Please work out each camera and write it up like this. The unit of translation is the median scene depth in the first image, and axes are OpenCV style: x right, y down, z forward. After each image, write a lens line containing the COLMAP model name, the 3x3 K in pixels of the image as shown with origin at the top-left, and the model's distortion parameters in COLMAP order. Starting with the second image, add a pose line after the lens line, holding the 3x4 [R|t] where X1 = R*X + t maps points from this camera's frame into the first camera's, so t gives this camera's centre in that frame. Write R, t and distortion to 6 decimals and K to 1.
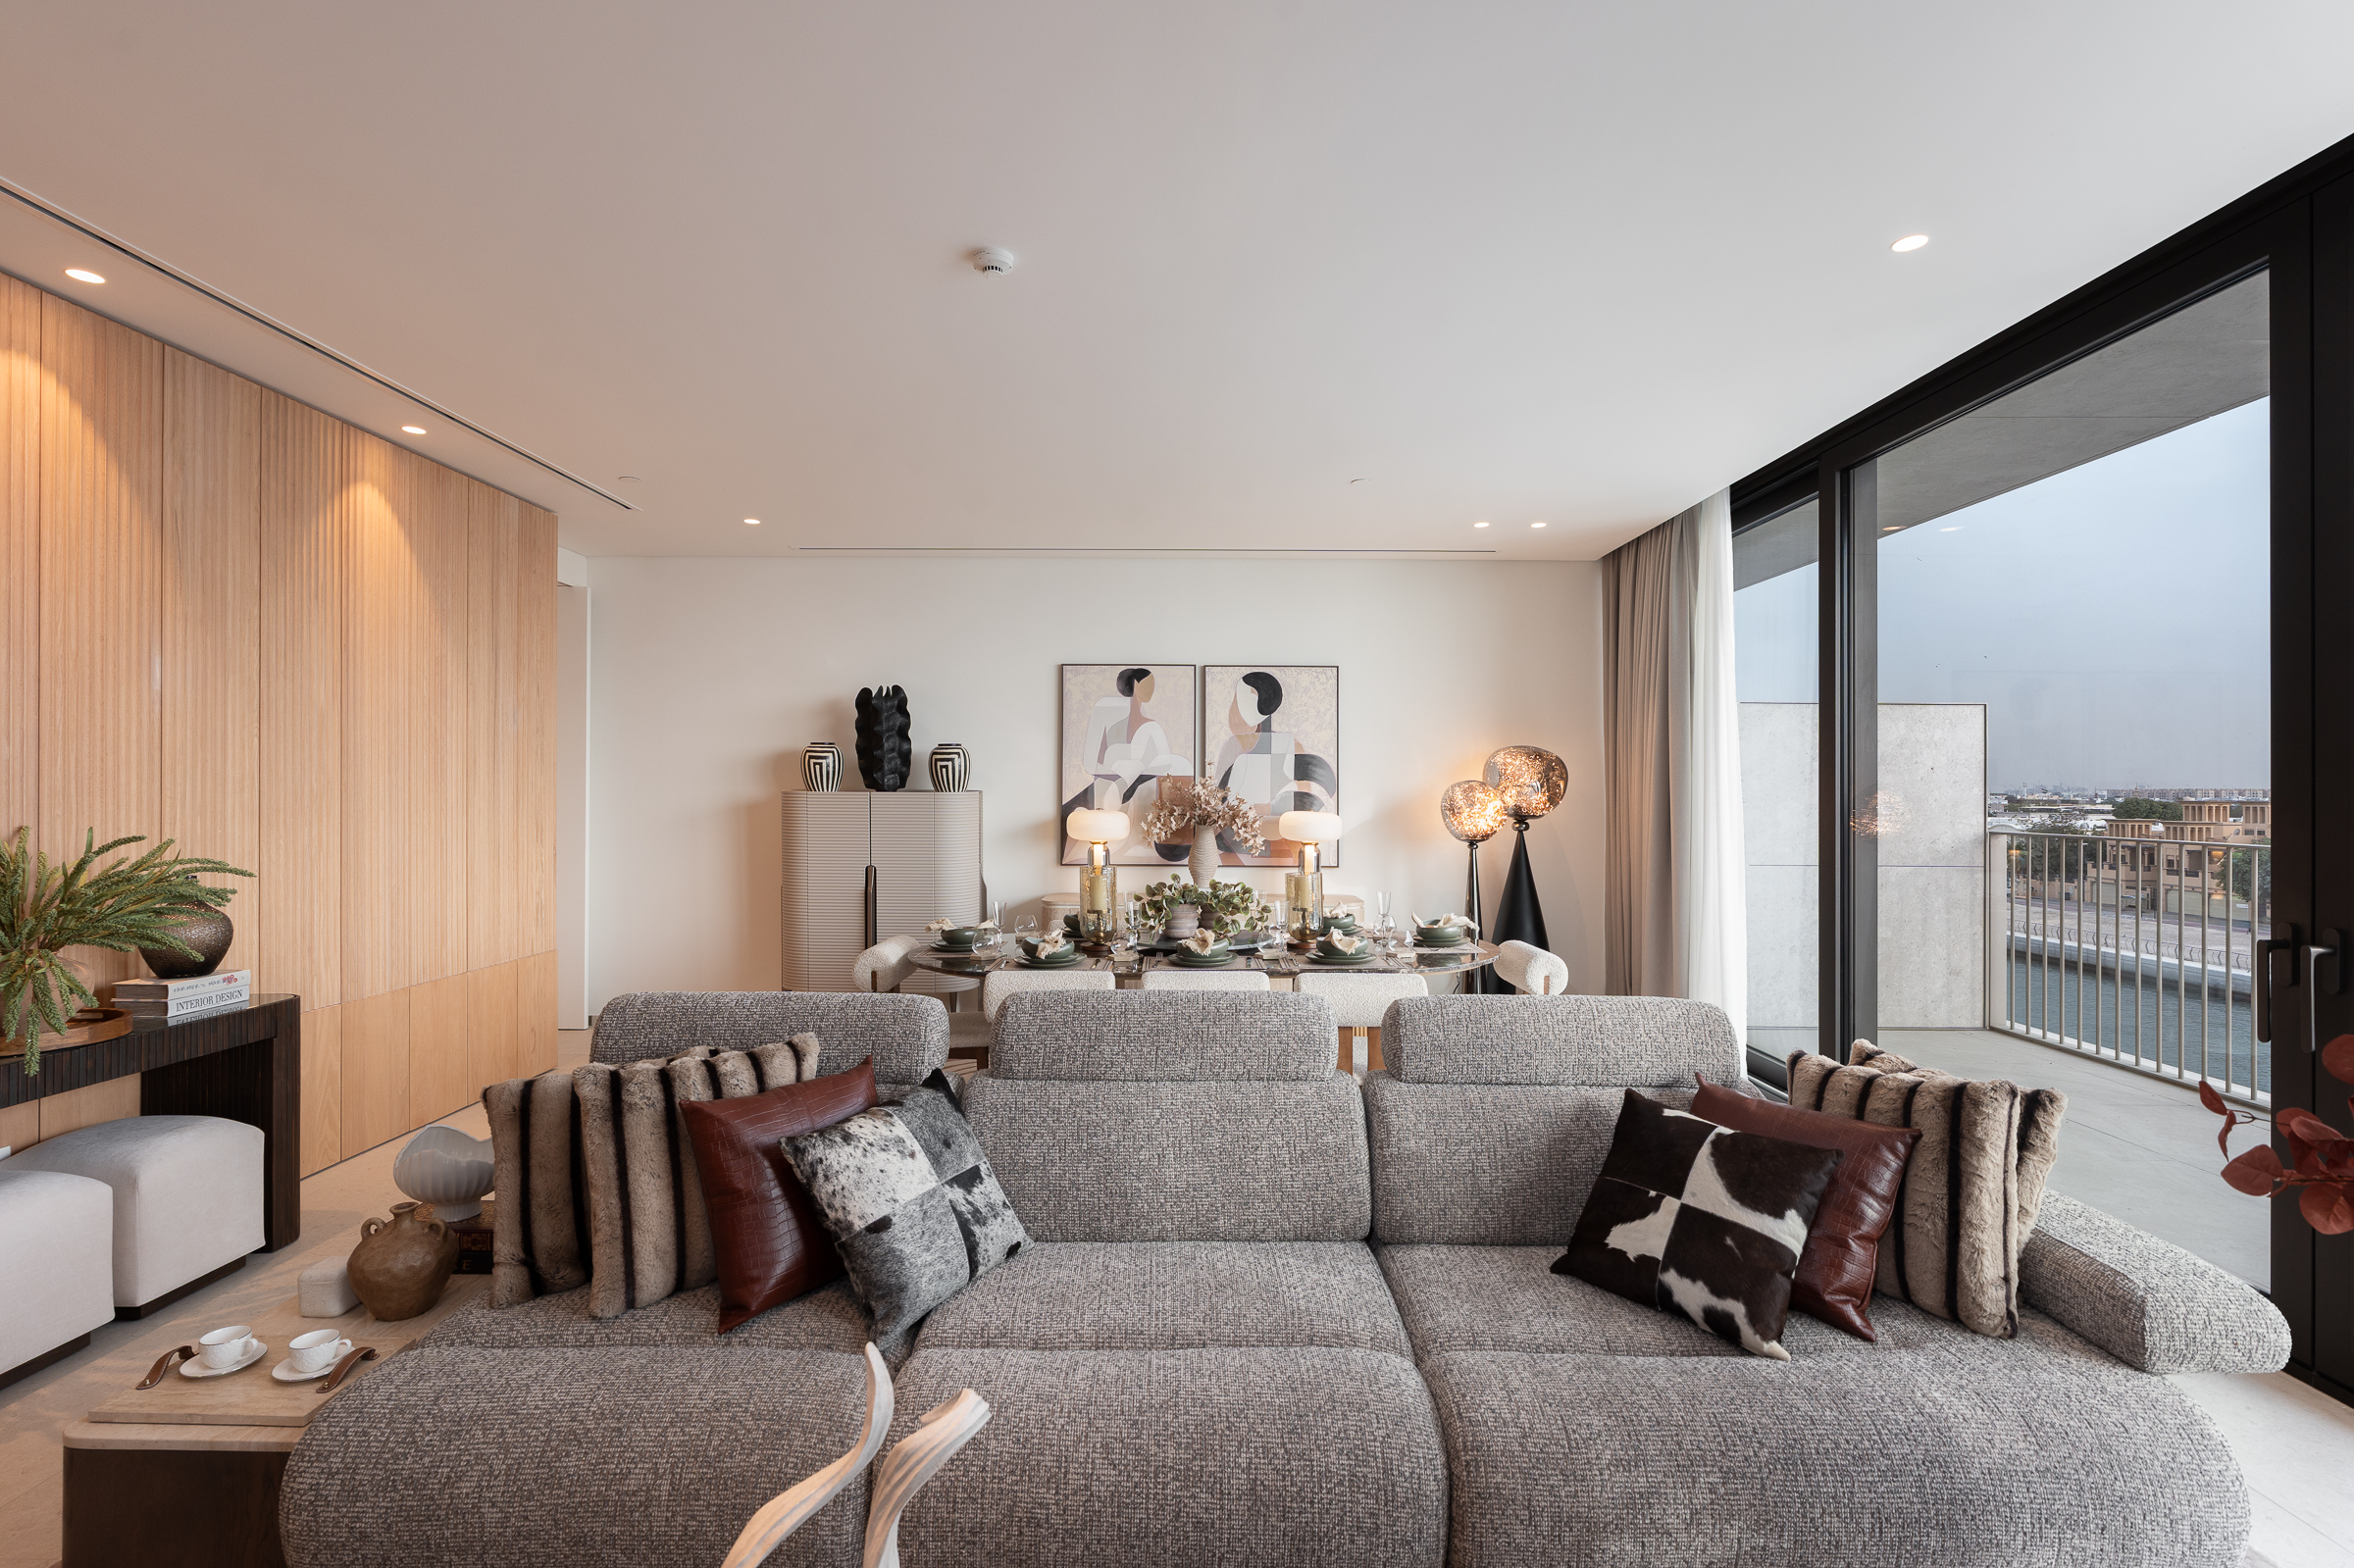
lens RADIAL K [[1087.8, 0, 1184.8], [0, 1087.8, 792.3], [0, 0, 1]] dist [-0.005985, 0.003157]
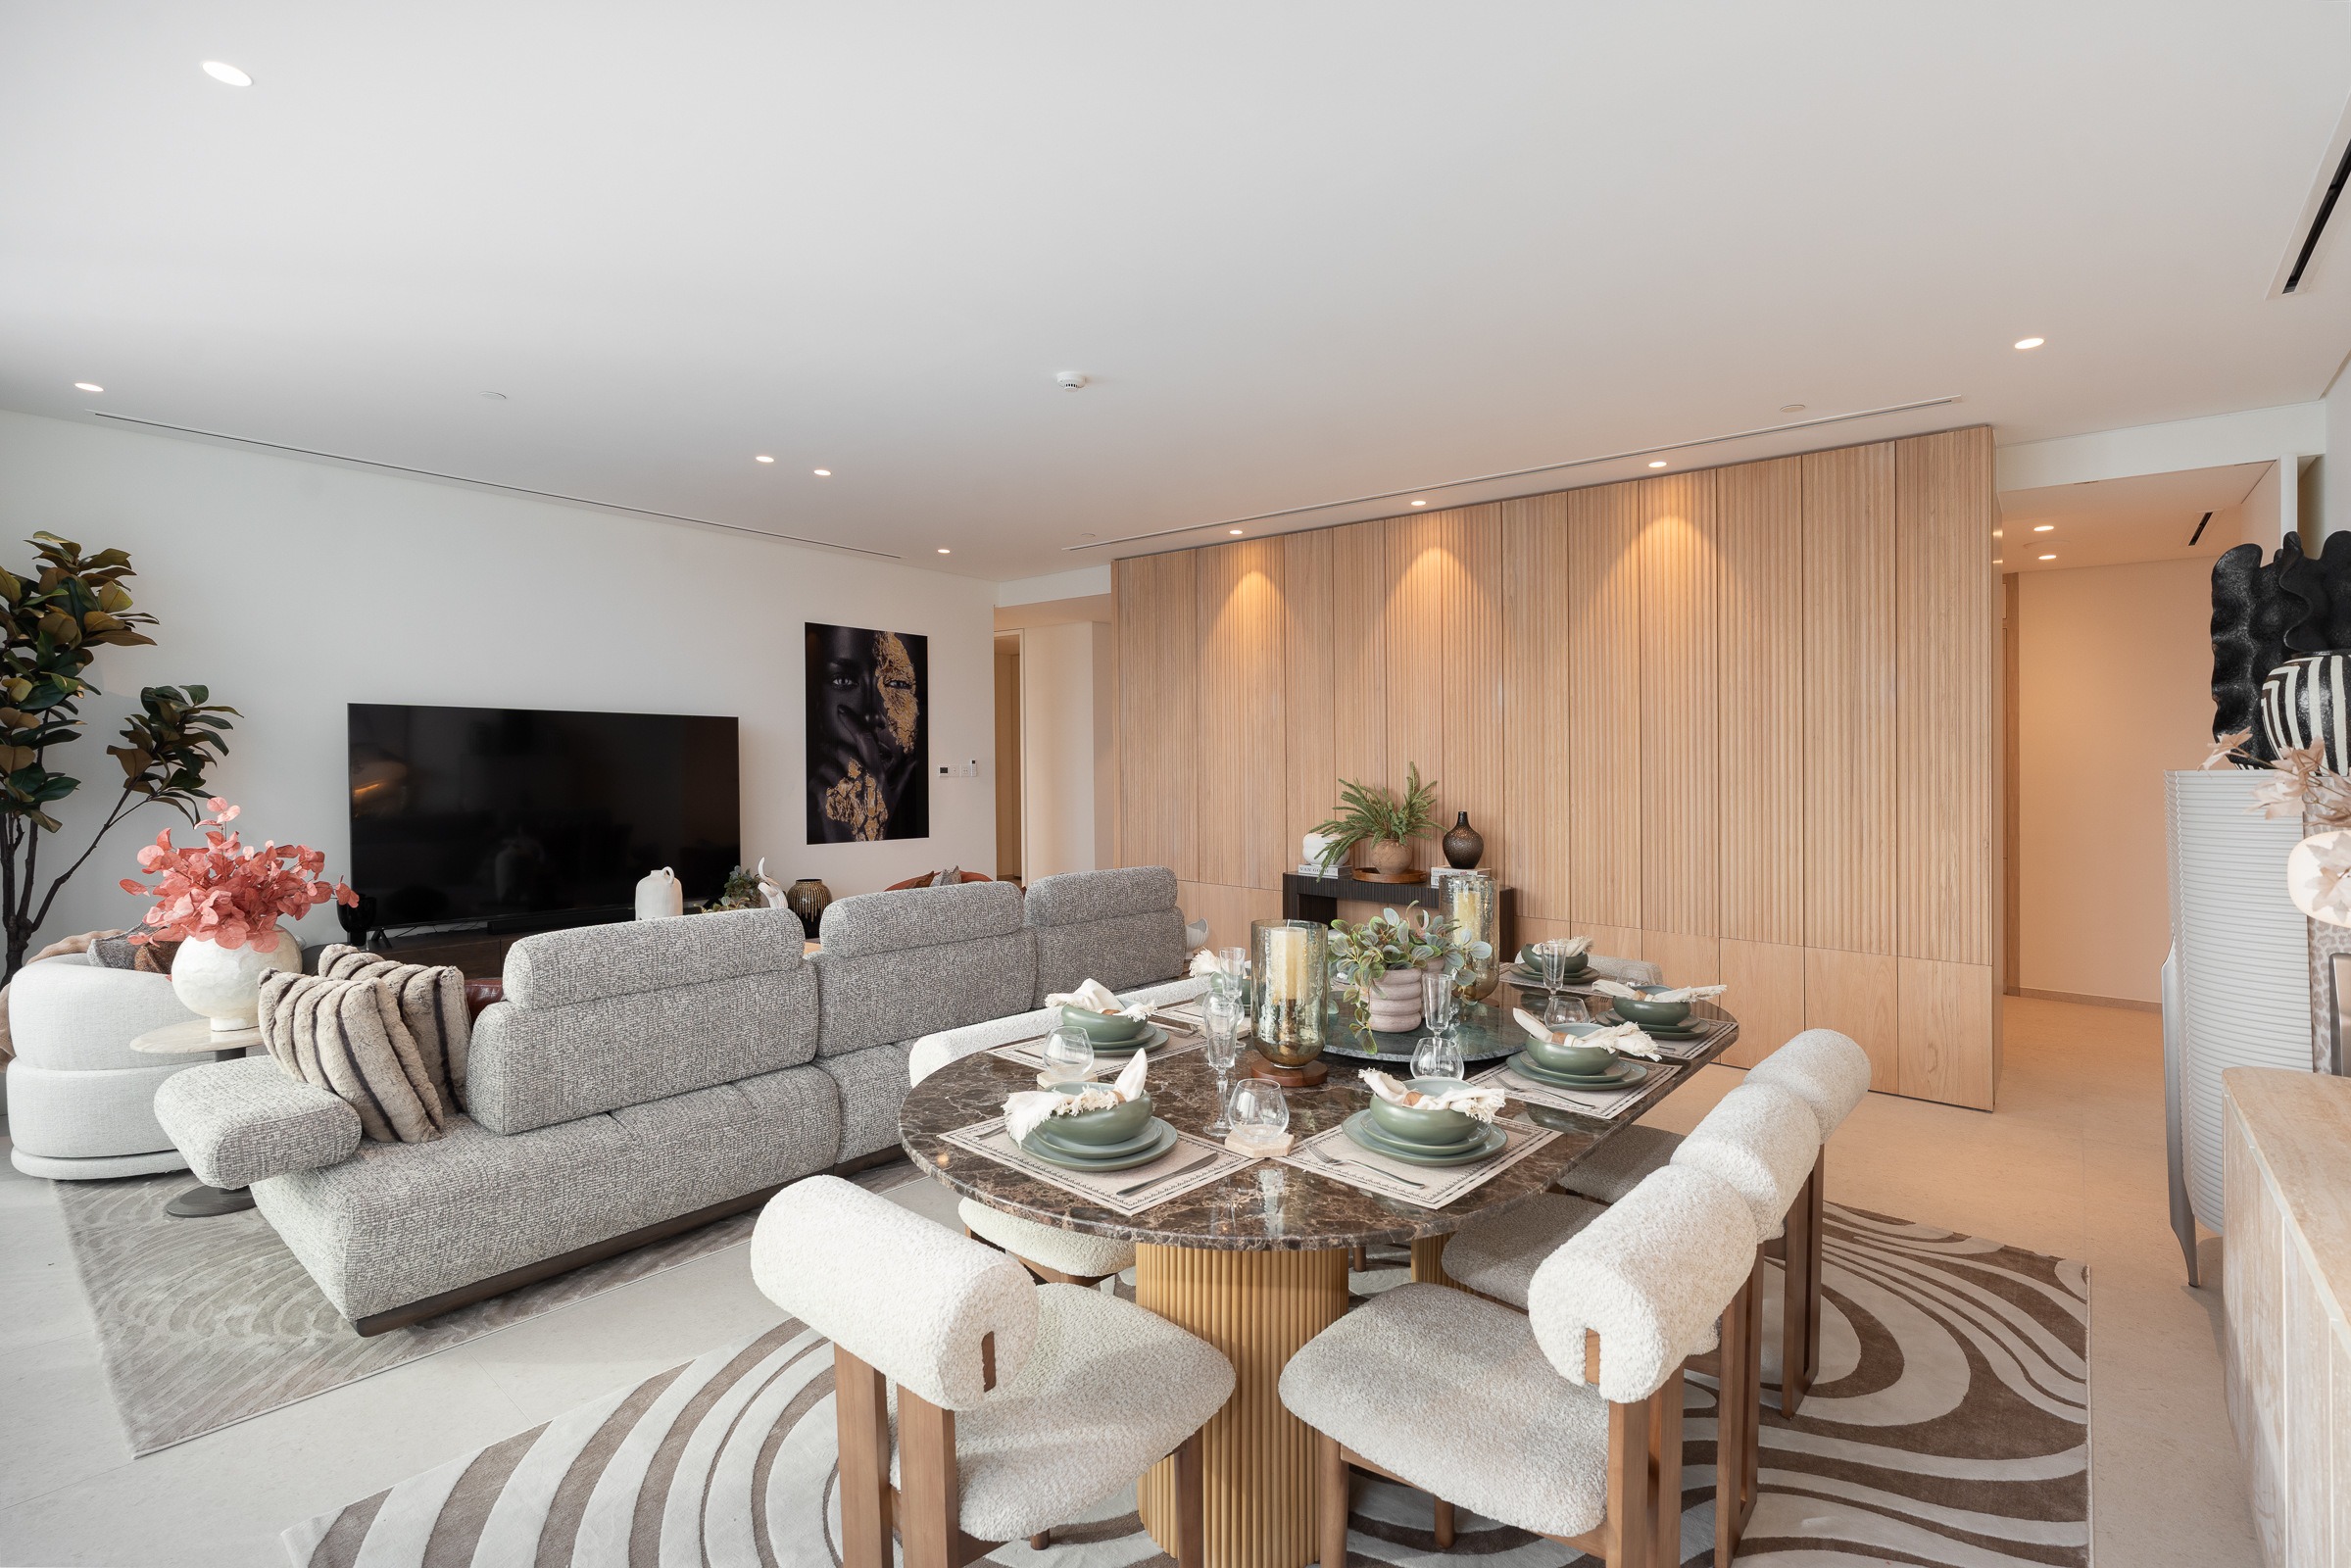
lens RADIAL K [[1086.6, 0, 1193.3], [0, 1086.6, 814.5], [0, 0, 1]] dist [-0.005985, 0.003157]
pose [[-0.653364, 0.029813, -0.756456, 0.496903], [-0.010936, 0.998748, 0.048809, 0.000148], [0.756964, 0.040163, -0.652221, 1.270719]]
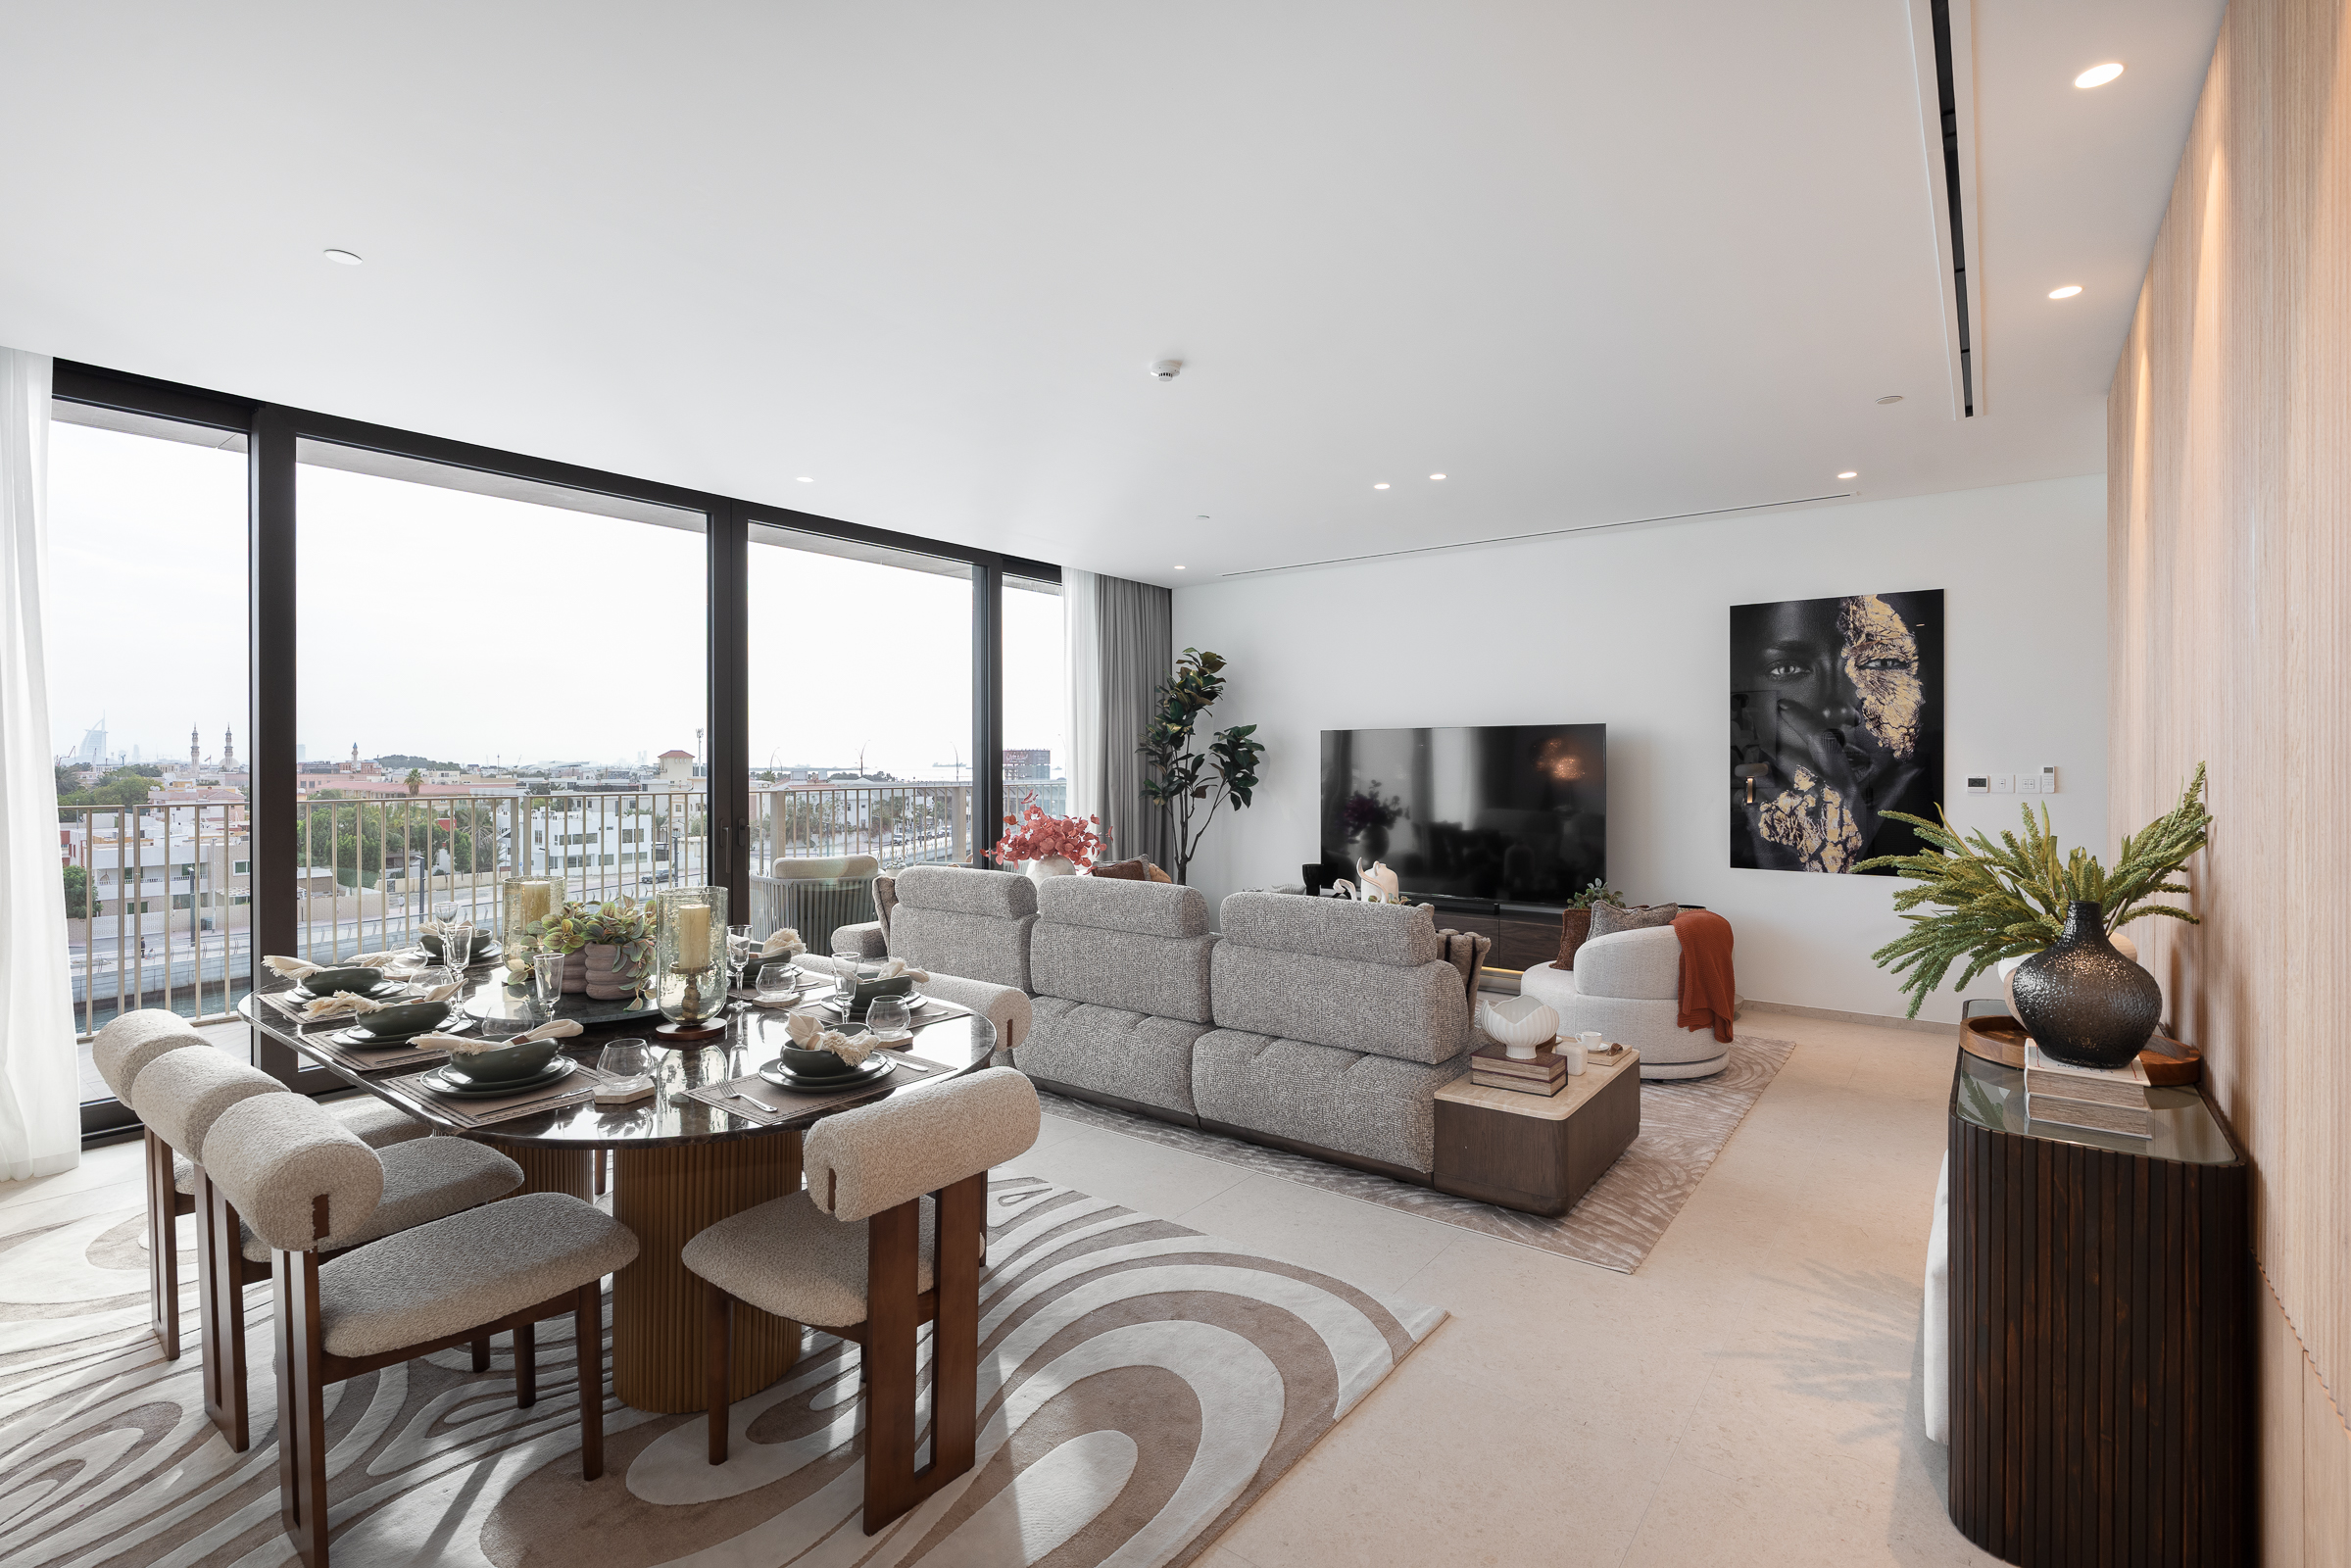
lens RADIAL K [[1086.6, 0, 1174.7], [0, 1086.6, 781.6], [0, 0, 1]] dist [-0.005985, 0.003157]
pose [[-0.790571, -0.014146, 0.612207, -0.621449], [0.001471, 0.999686, 0.024998, -0.013216], [-0.612369, 0.020663, -0.790302, 1.280661]]
